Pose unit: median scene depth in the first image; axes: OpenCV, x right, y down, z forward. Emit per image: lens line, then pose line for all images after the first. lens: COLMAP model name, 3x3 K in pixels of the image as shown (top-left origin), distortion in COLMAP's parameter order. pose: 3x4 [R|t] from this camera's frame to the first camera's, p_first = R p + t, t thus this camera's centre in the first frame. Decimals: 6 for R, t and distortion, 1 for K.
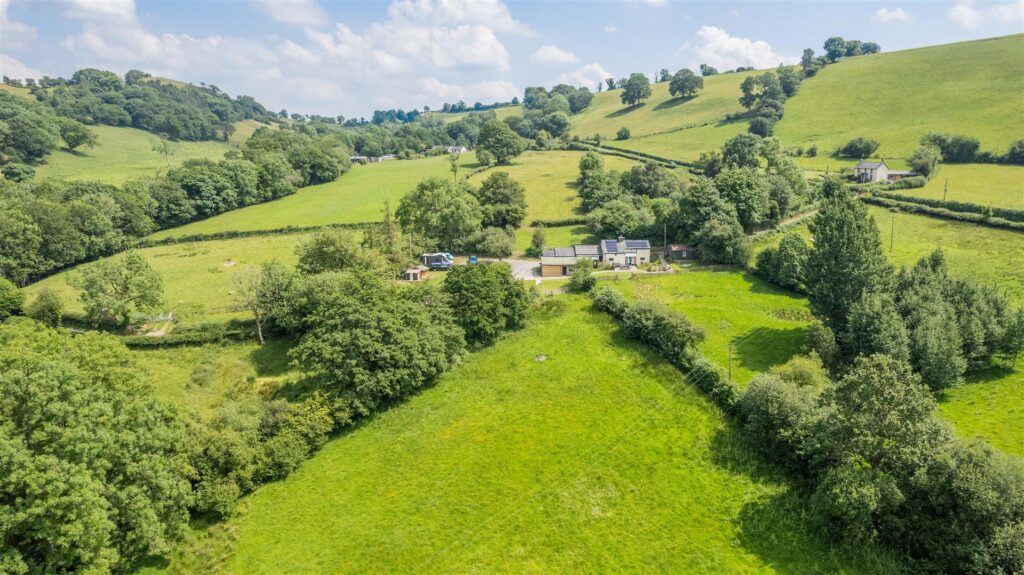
lens RADIAL K [[648.4, 0, 512.0], [0, 648.4, 287.5], [0, 0, 1]] dist [-0.091896, 0.077974]
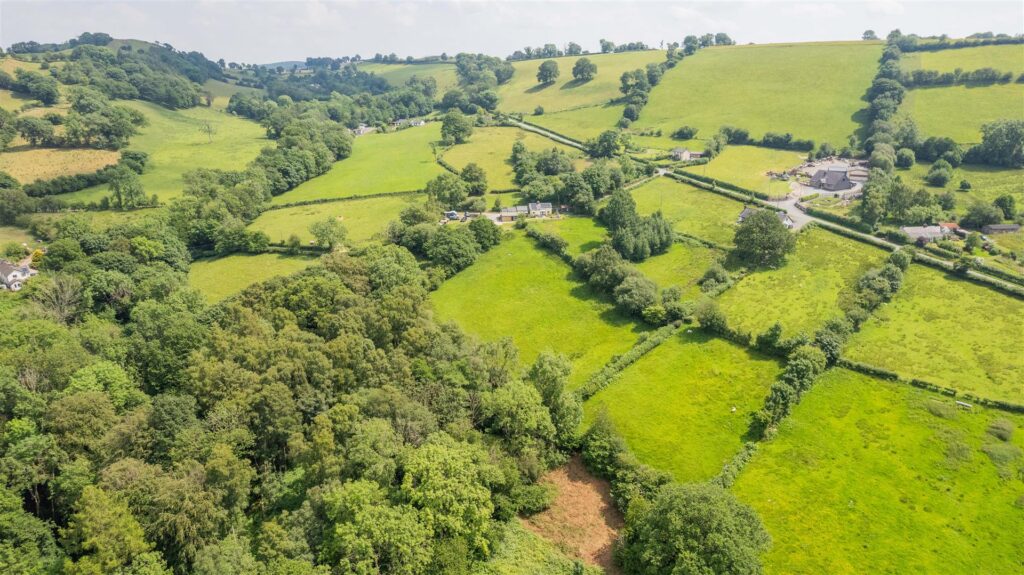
lens RADIAL K [[648.4, 0, 512.0], [0, 648.4, 287.5], [0, 0, 1]] dist [-0.091896, 0.077974]
pose [[0.992028, -0.036208, 0.120702, -0.143033], [0.023370, 0.994077, 0.106131, -0.020249], [-0.123830, -0.102464, 0.986999, -0.872204]]
